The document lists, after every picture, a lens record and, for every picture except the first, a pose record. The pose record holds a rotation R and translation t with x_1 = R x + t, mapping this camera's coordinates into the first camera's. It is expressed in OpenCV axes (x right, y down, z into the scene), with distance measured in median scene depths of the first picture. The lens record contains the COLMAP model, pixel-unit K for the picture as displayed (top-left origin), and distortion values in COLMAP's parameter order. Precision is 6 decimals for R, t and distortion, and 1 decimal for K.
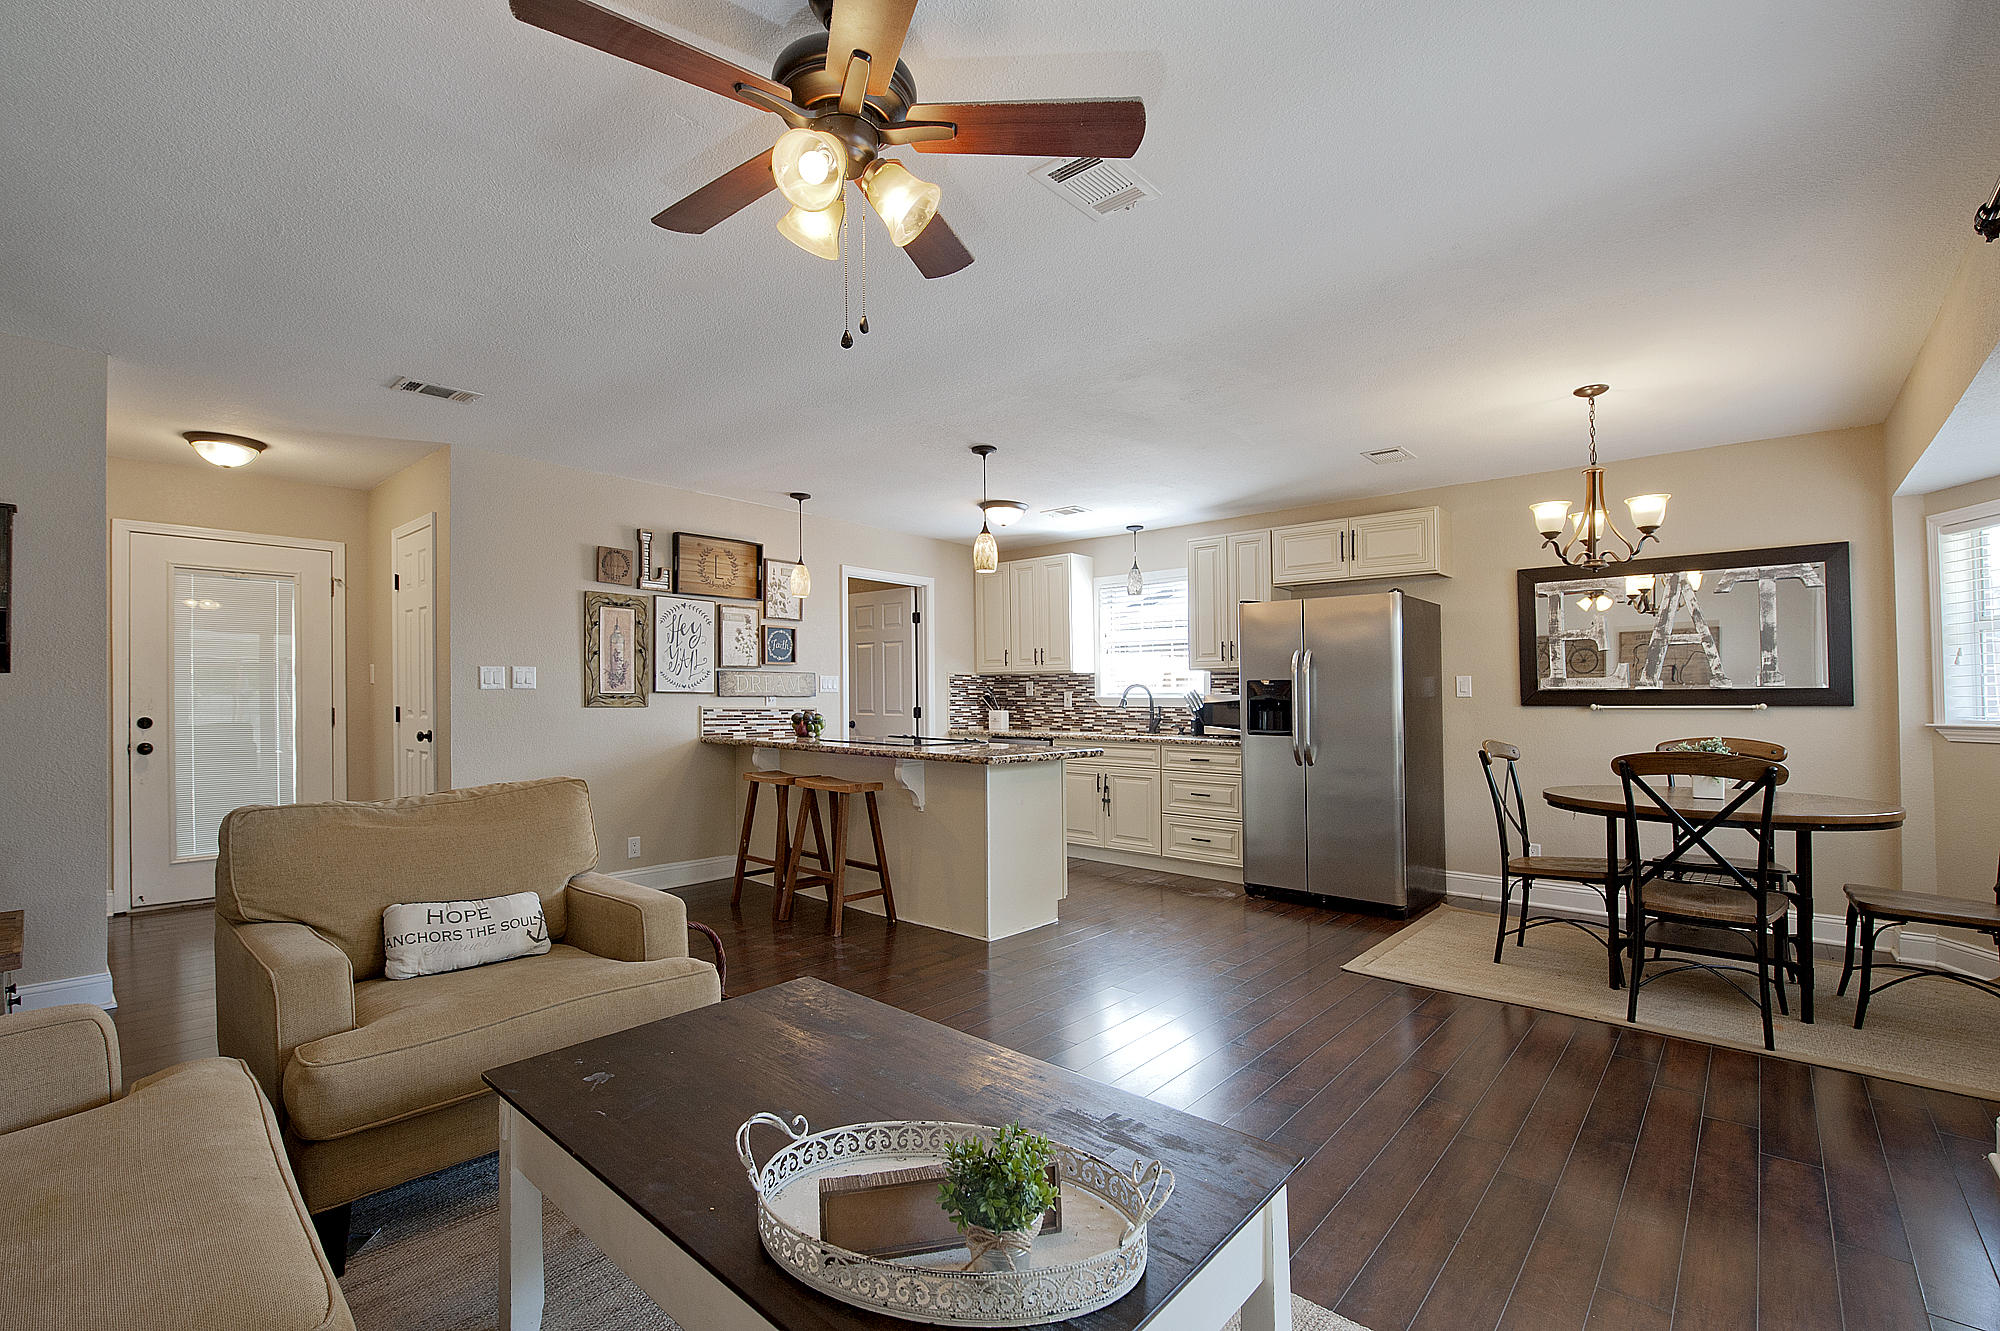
lens RADIAL K [[863.7, 0, 1049.3], [0, 863.7, 716.6], [0, 0, 1]] dist [-0.001404, -0.000212]
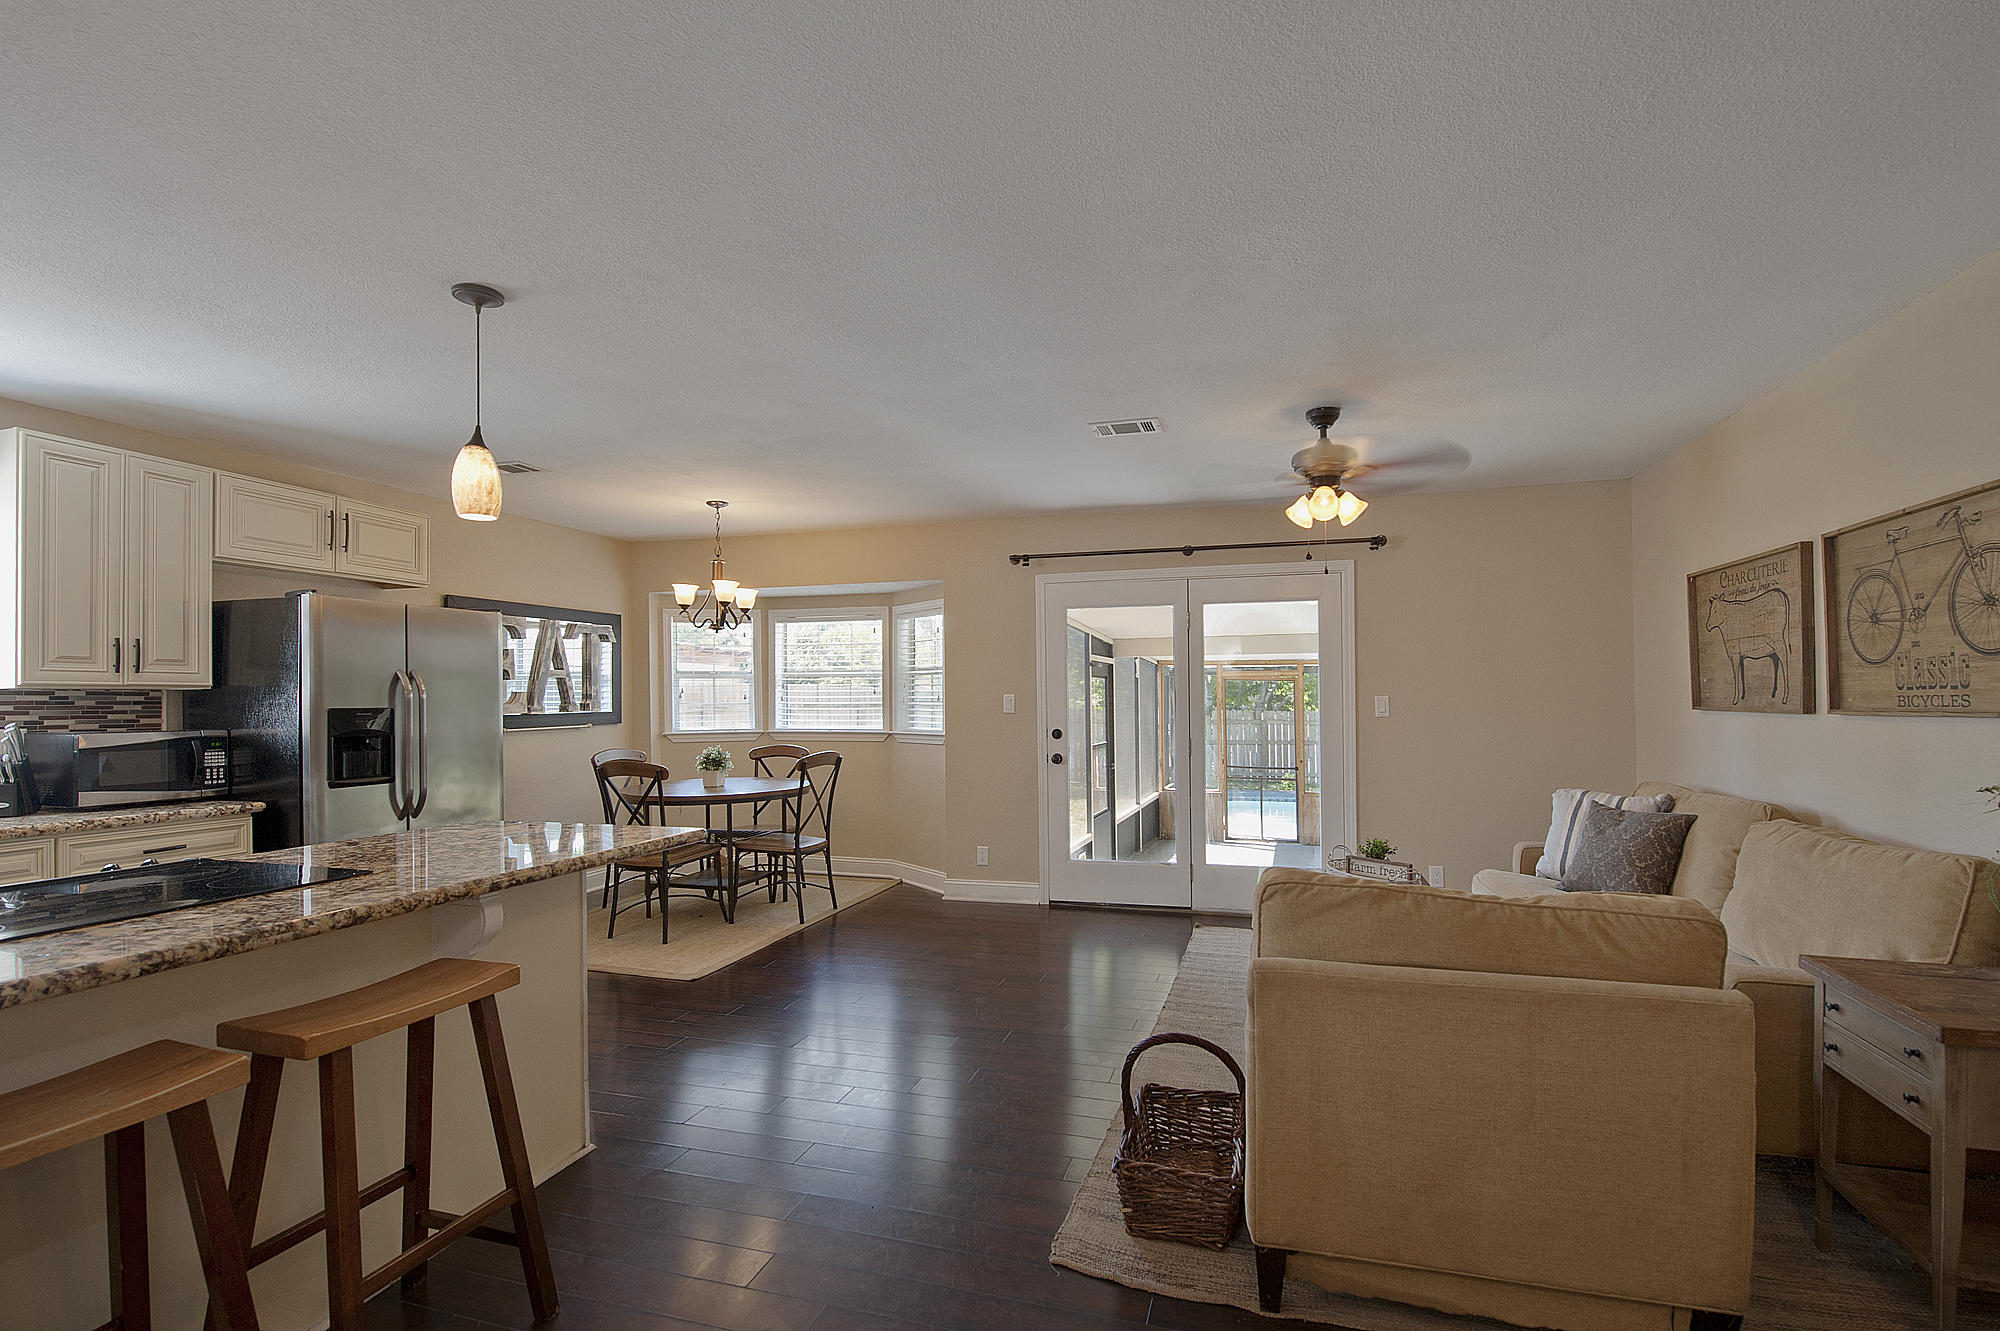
lens RADIAL K [[909.8, 0, 968.2], [0, 909.8, 699.7], [0, 0, 1]] dist [0.001896, 0.000324]
pose [[-0.385642, -0.000130, 0.922649, -0.602900], [0.023467, 0.999675, 0.009949, -0.043100], [-0.922350, 0.025488, -0.385513, 0.792310]]
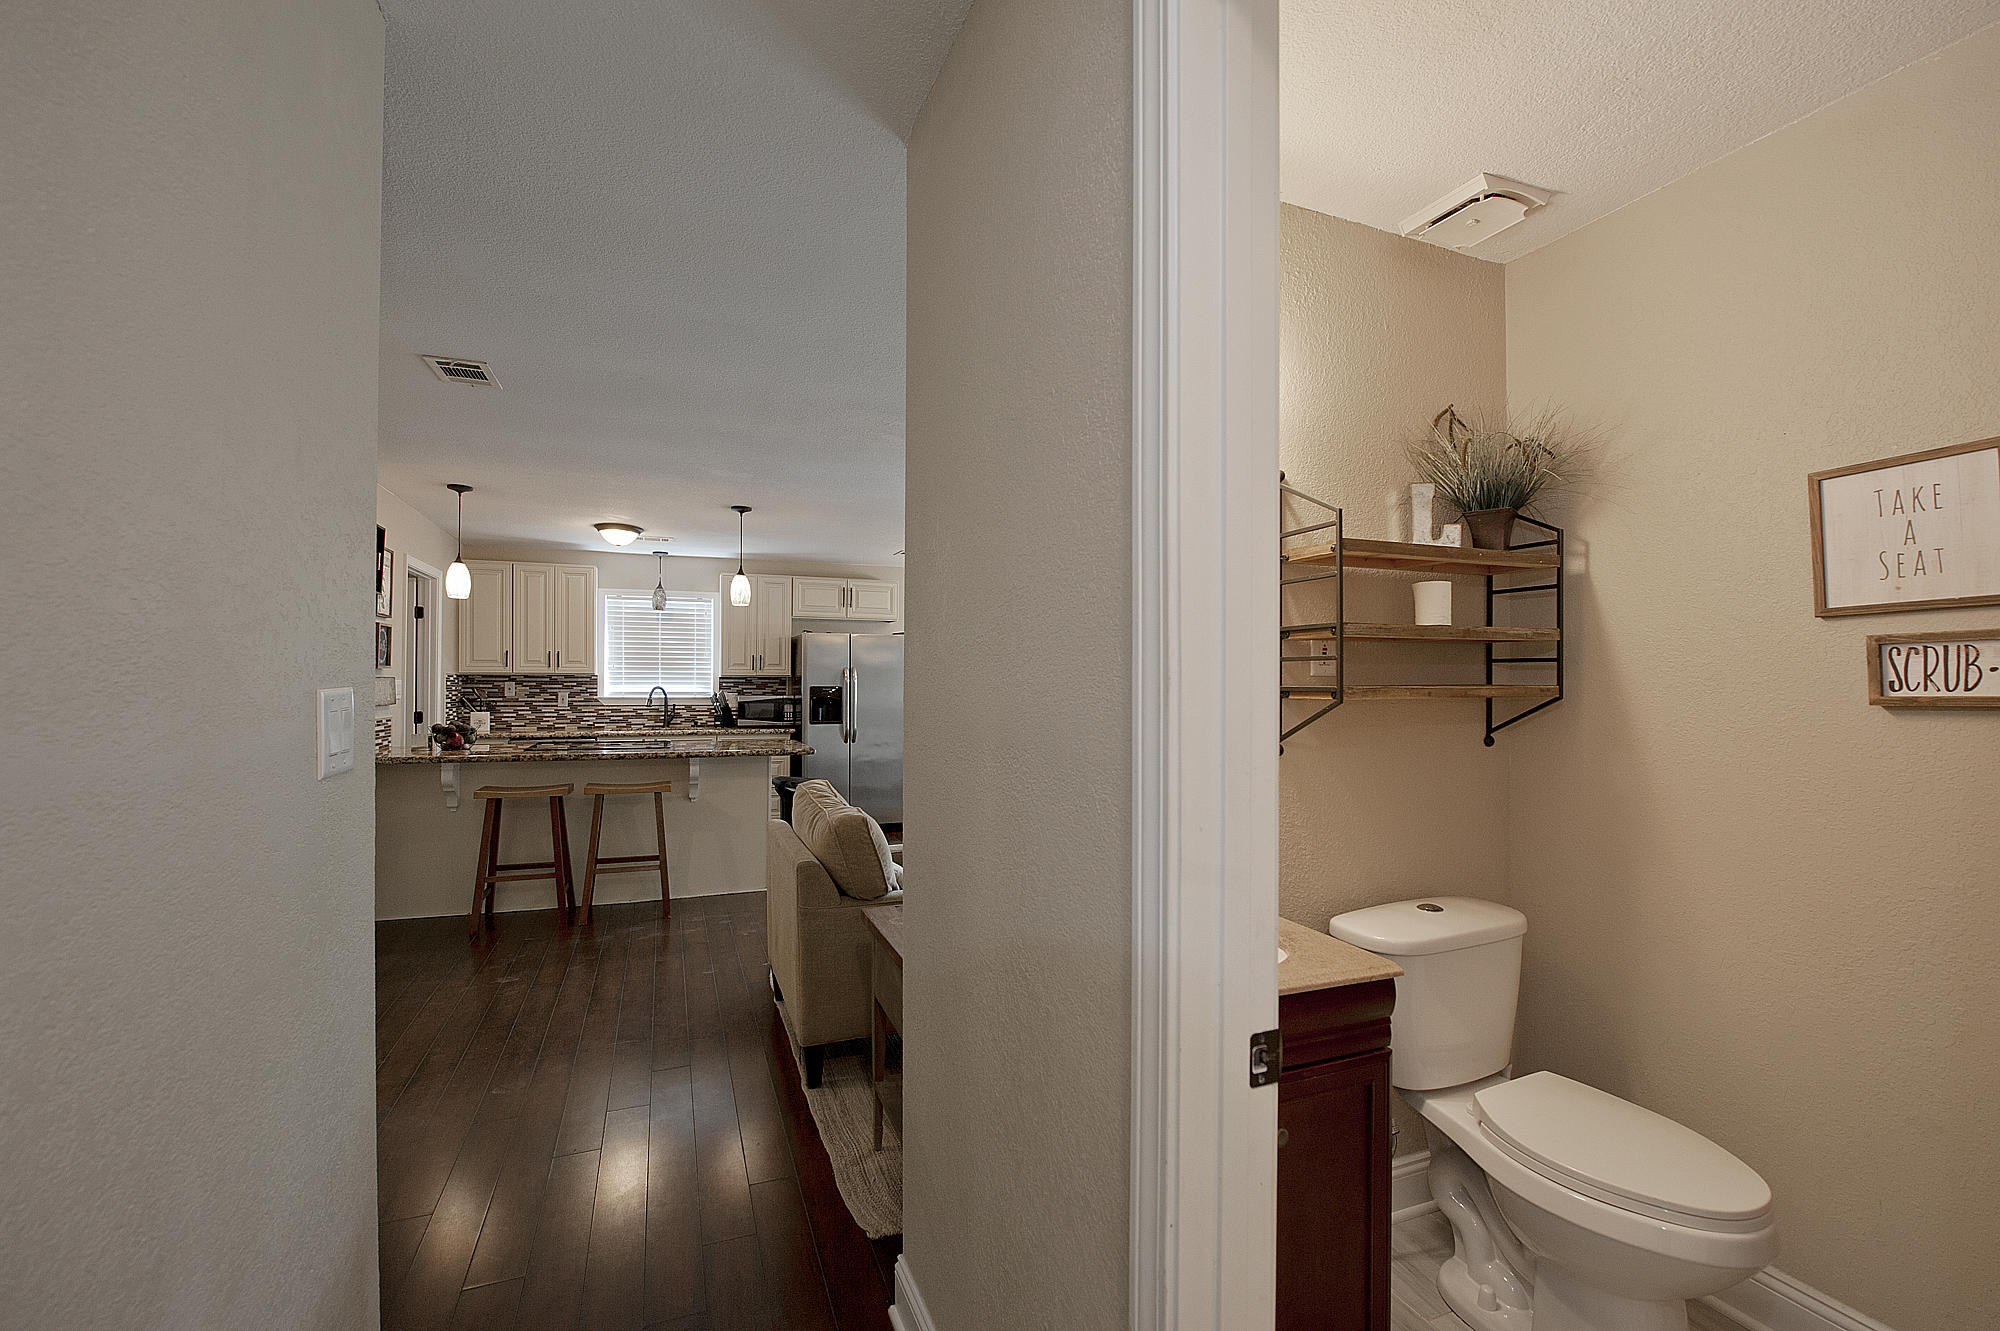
lens RADIAL K [[830.5, 0, 1012.5], [0, 830.5, 702.0], [0, 0, 1]] dist [-0.000474, -0.000179]
pose [[0.456901, -0.022454, 0.889234, -0.813144], [0.014888, 0.999734, 0.017595, -0.034304], [-0.889393, 0.005200, 0.457114, 0.074336]]
